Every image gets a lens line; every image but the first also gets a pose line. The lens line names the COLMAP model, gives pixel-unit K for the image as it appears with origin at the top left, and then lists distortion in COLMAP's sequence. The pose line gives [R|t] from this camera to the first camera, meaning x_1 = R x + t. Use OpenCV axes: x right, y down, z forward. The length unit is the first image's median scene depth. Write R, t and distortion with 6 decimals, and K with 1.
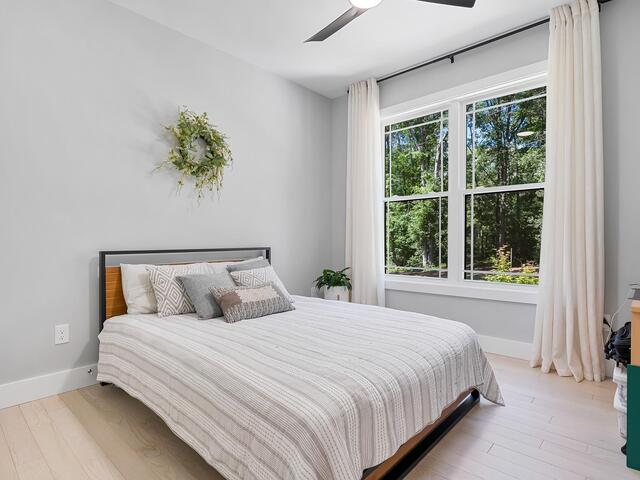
lens RADIAL K [[346.0, 0, 320.0], [0, 346.0, 240.0], [0, 0, 1]] dist [-0.009216, 0.000534]
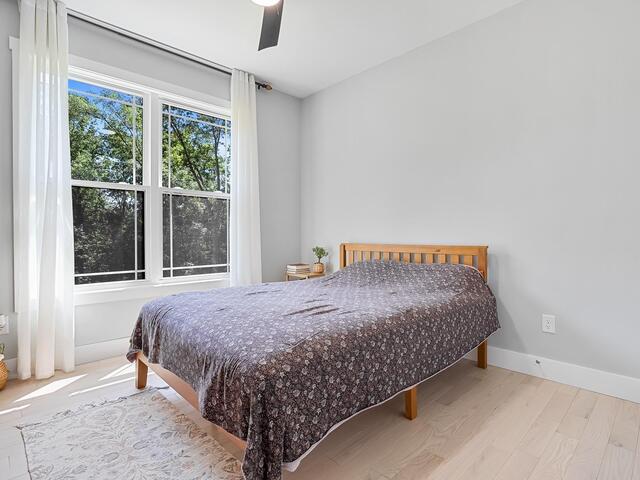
lens RADIAL K [[346.0, 0, 320.0], [0, 346.0, 240.0], [0, 0, 1]] dist [-0.009216, 0.000534]
pose [[-0.000635, -0.004021, 0.999992, -0.578591], [0.004927, 0.999980, 0.004024, 0.004288], [-0.999988, 0.004929, -0.000616, 0.547234]]
